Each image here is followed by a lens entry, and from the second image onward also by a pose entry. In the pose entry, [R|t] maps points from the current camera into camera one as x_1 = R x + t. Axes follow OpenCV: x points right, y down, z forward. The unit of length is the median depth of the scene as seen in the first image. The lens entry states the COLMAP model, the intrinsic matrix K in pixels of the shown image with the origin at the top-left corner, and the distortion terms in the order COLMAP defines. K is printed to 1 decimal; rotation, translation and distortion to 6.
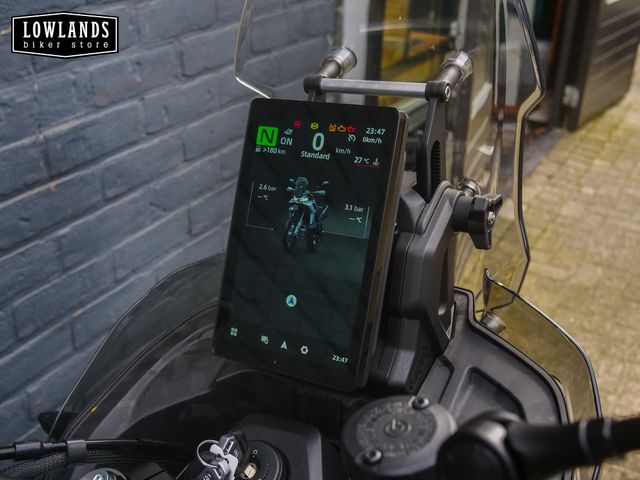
lens RADIAL K [[737.1, 0, 320.0], [0, 737.1, 236.5], [0, 0, 1]] dist [-0.000102, 0.000000]
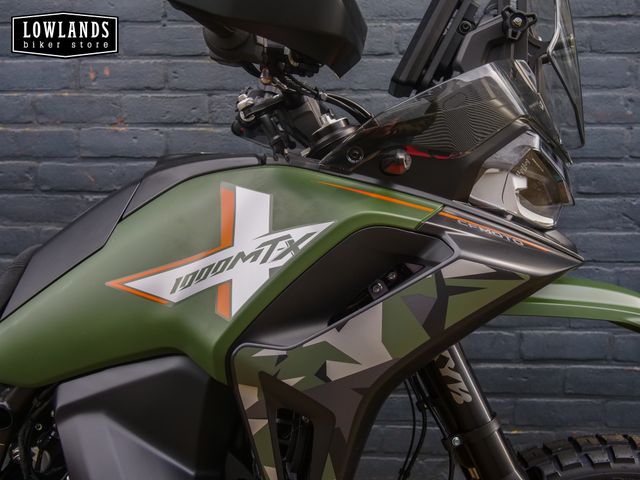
lens RADIAL K [[737.1, 0, 317.9], [0, 737.1, 236.4], [0, 0, 1]] dist [-0.000102, 0.000000]
pose [[0.448934, 0.105640, -0.887298, 0.712699], [-0.404307, 0.909542, -0.096273, 0.350535], [0.796865, 0.401962, 0.451036, 0.028820]]
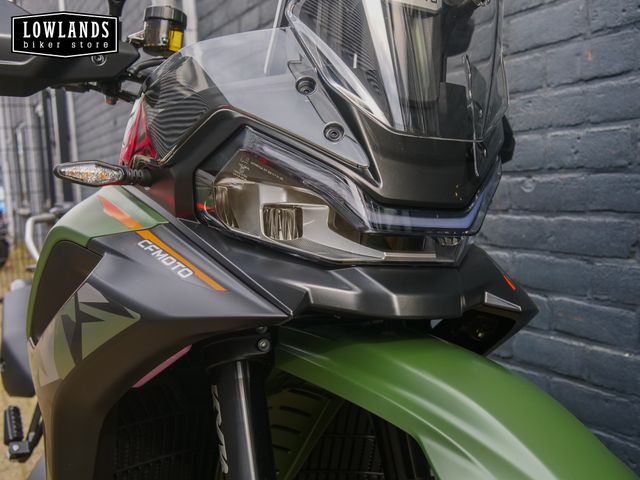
lens RADIAL K [[737.1, 0, 318.1], [0, 737.1, 239.5], [0, 0, 1]] dist [-0.000102, 0.000000]
pose [[-0.547620, 0.082822, -0.832618, 0.572203], [-0.344363, 0.884599, 0.314483, -0.014076], [0.762579, 0.458940, -0.455903, 0.808320]]
